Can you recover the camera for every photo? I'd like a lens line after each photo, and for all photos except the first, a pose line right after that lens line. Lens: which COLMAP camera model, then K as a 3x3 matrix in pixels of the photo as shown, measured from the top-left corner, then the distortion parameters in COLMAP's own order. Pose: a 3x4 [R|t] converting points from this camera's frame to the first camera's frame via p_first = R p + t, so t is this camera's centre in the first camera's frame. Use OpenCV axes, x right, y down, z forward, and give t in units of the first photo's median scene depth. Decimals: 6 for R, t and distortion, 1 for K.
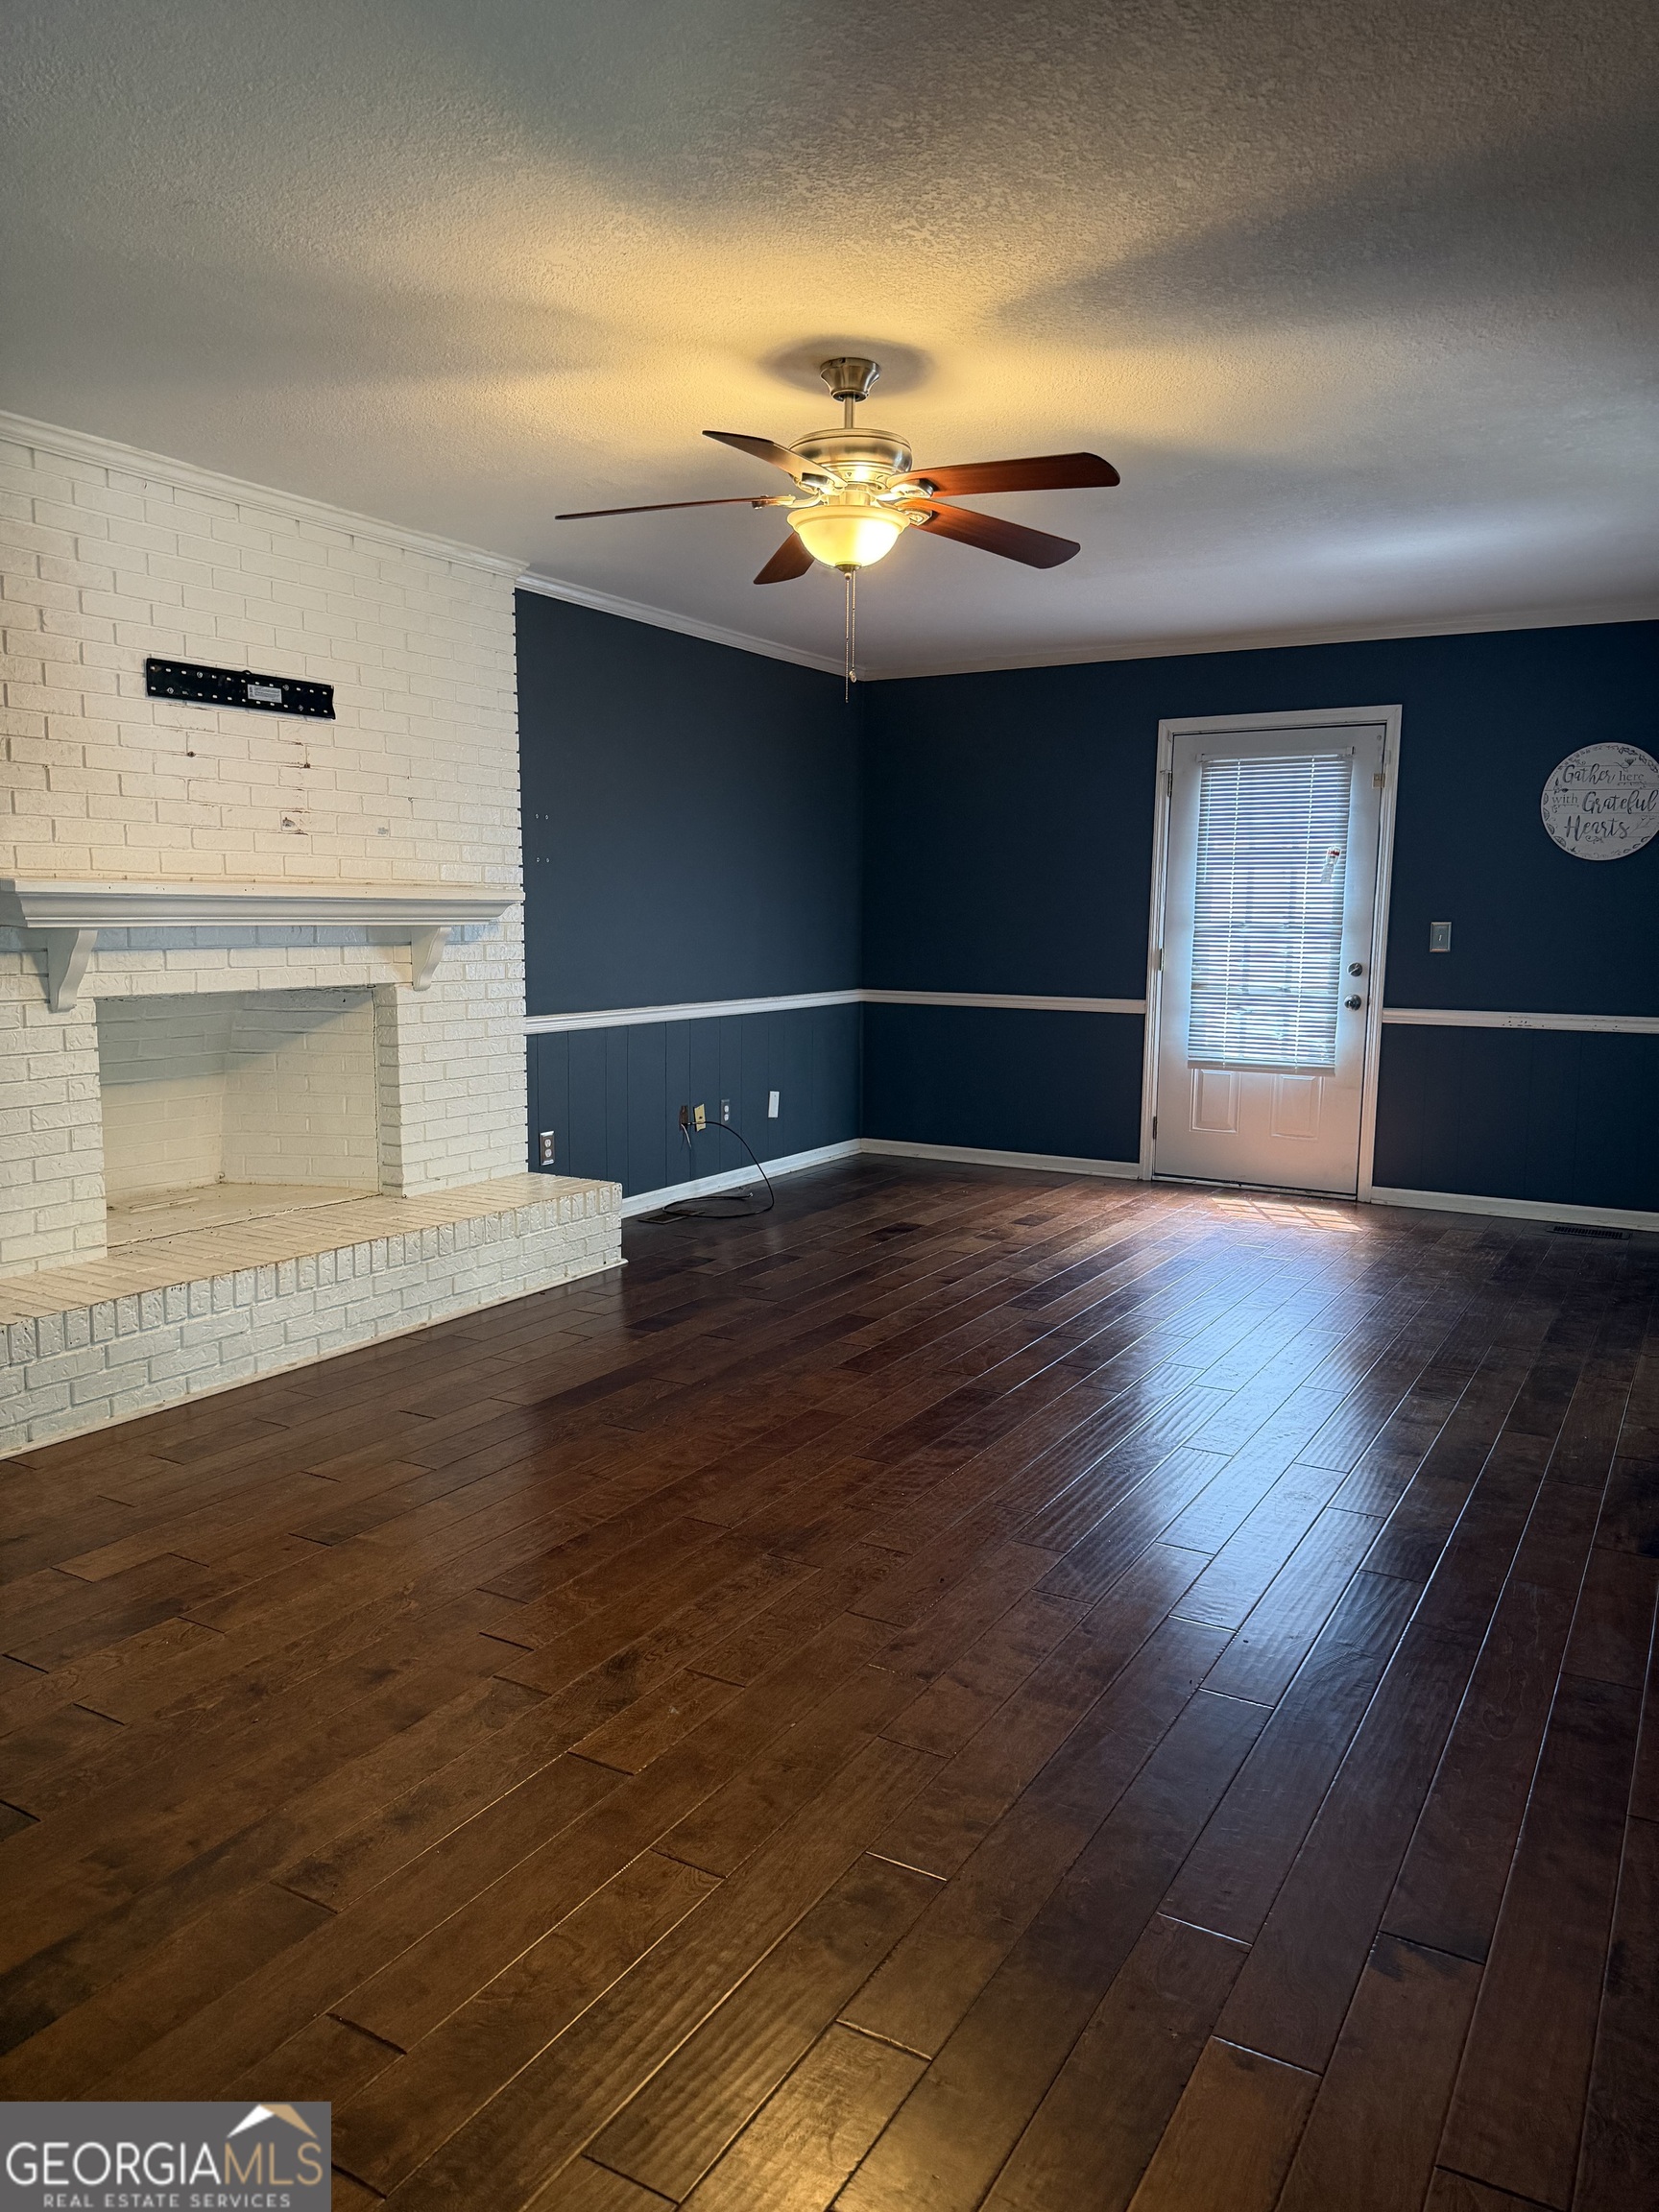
lens RADIAL K [[1542.4, 0, 820.7], [0, 1542.4, 1102.5], [0, 0, 1]] dist [0.185597, -0.407932]
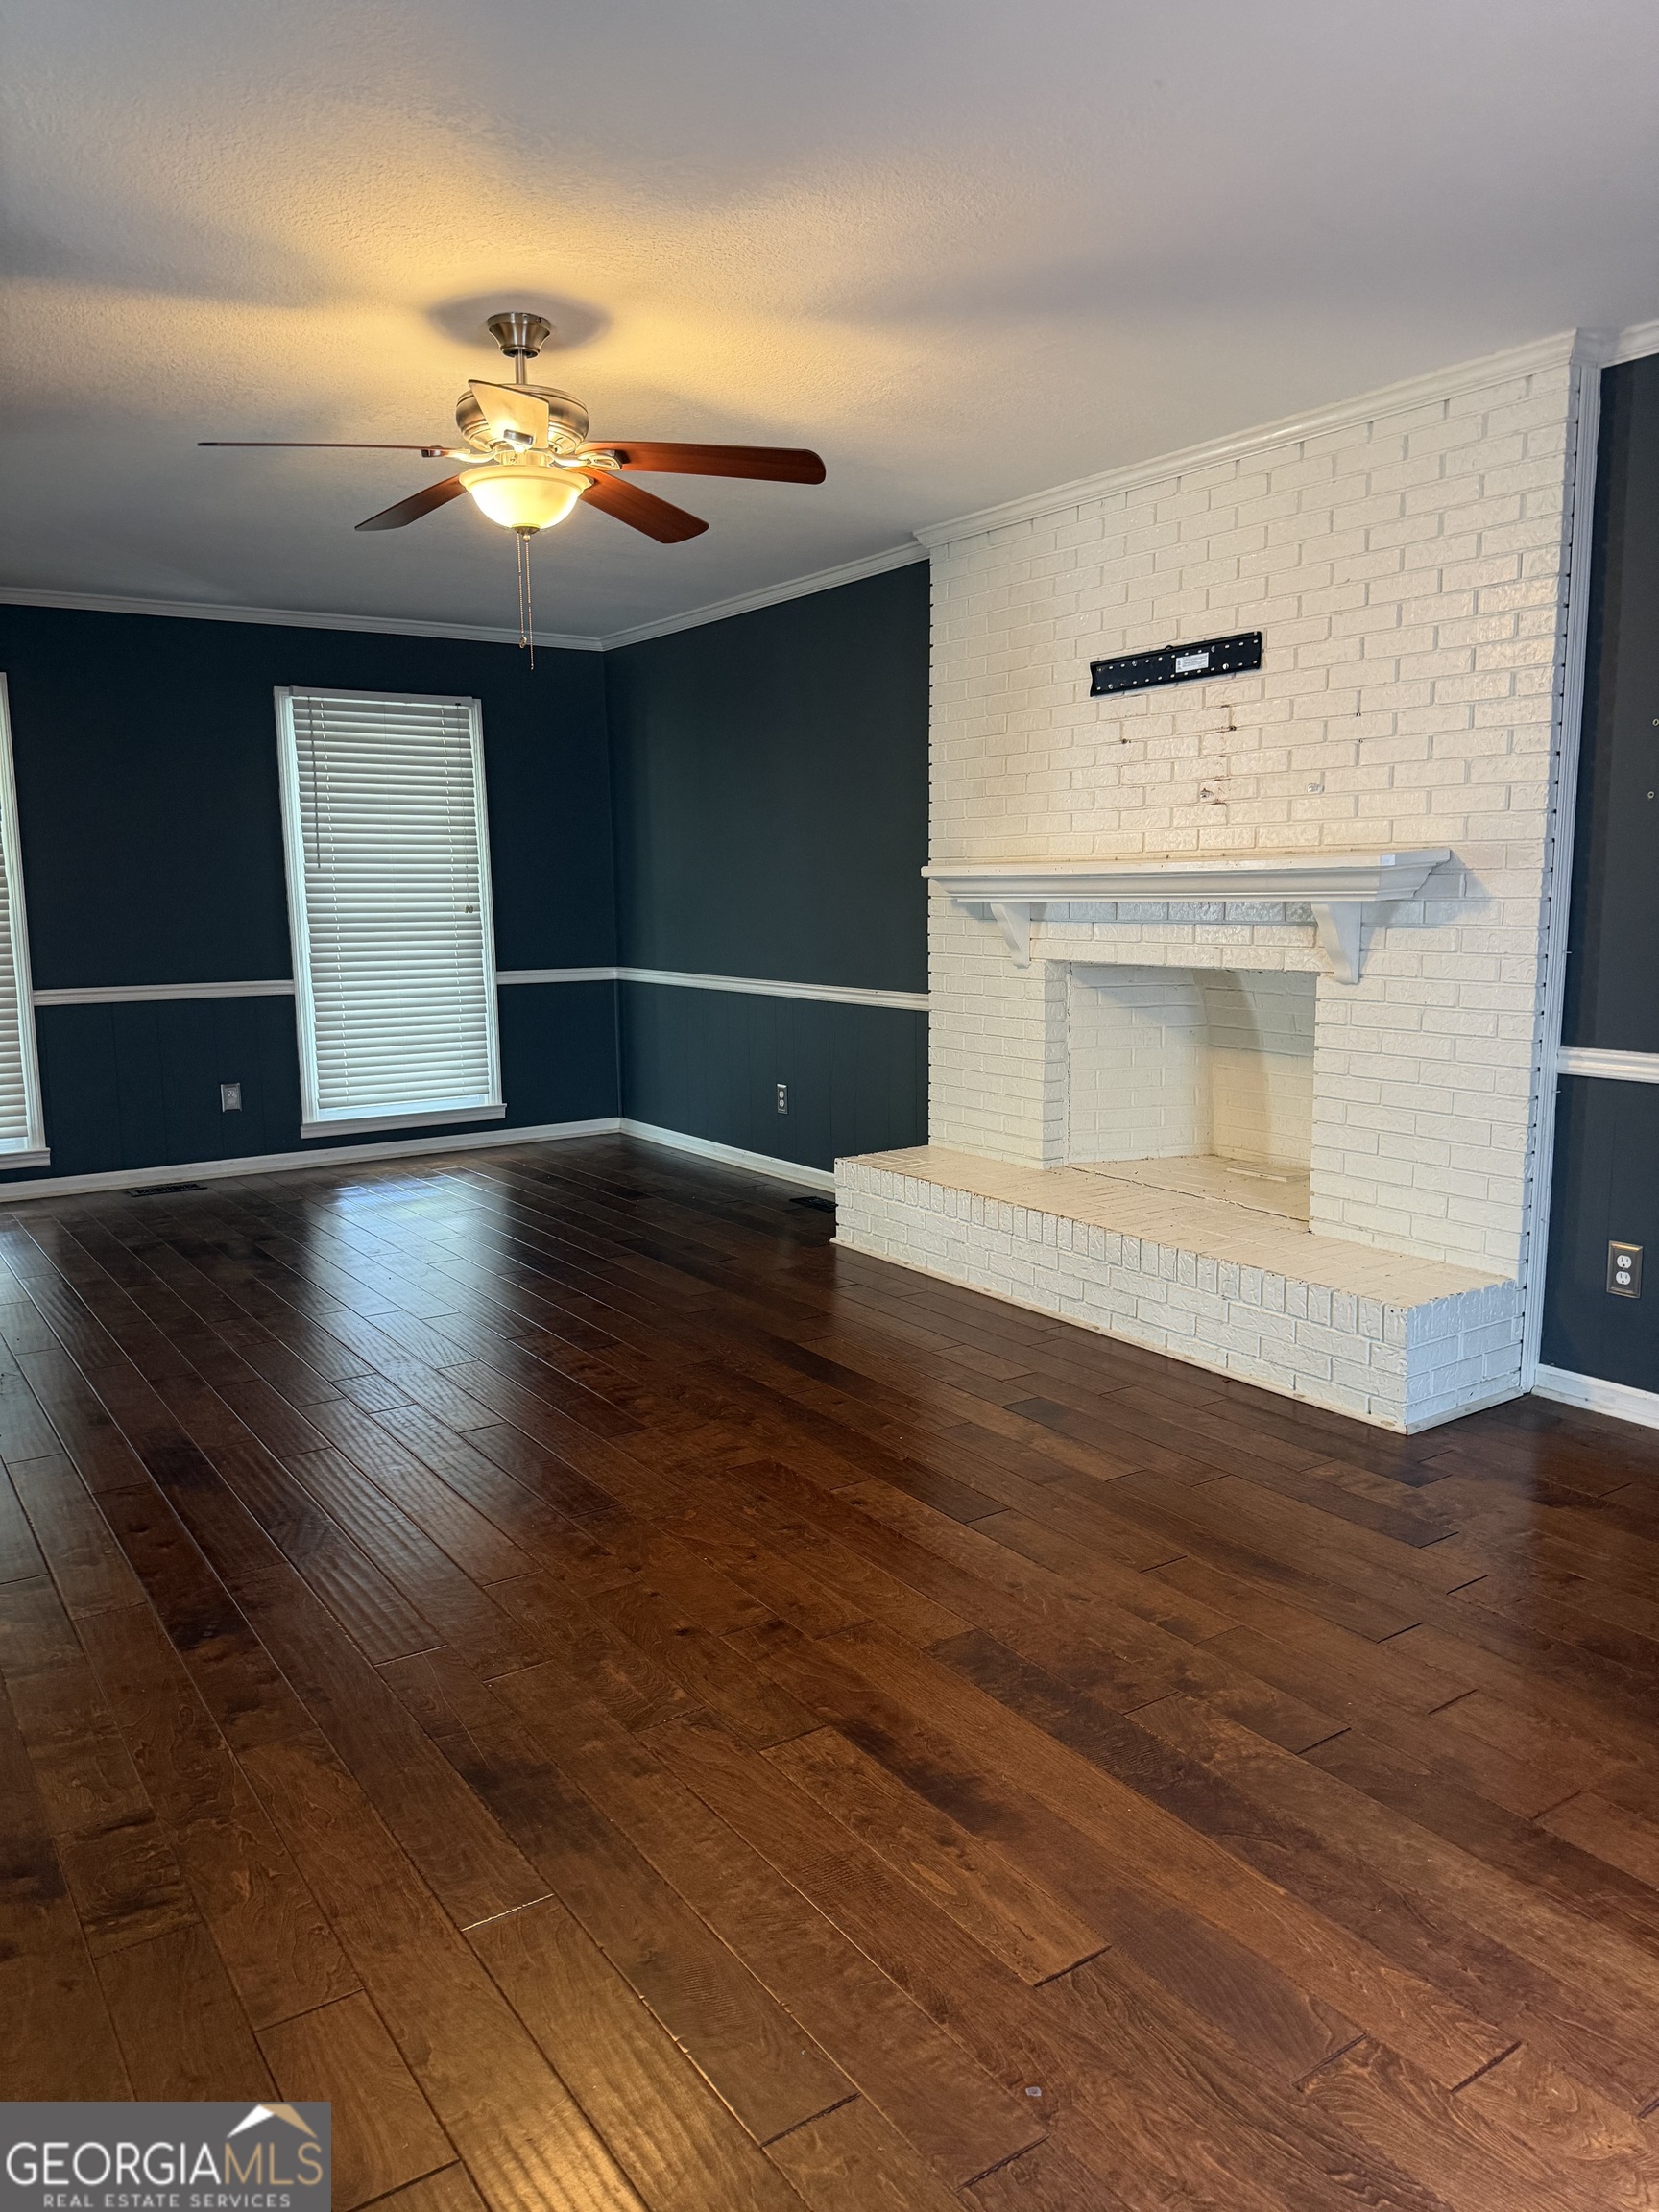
lens RADIAL K [[1542.4, 0, 820.7], [0, 1542.4, 1102.5], [0, 0, 1]] dist [0.185597, -0.407932]
pose [[-0.433713, 0.126889, -0.892072, 0.643563], [-0.103784, 0.976411, 0.189344, -0.152314], [0.895054, 0.174704, -0.410313, 1.229263]]
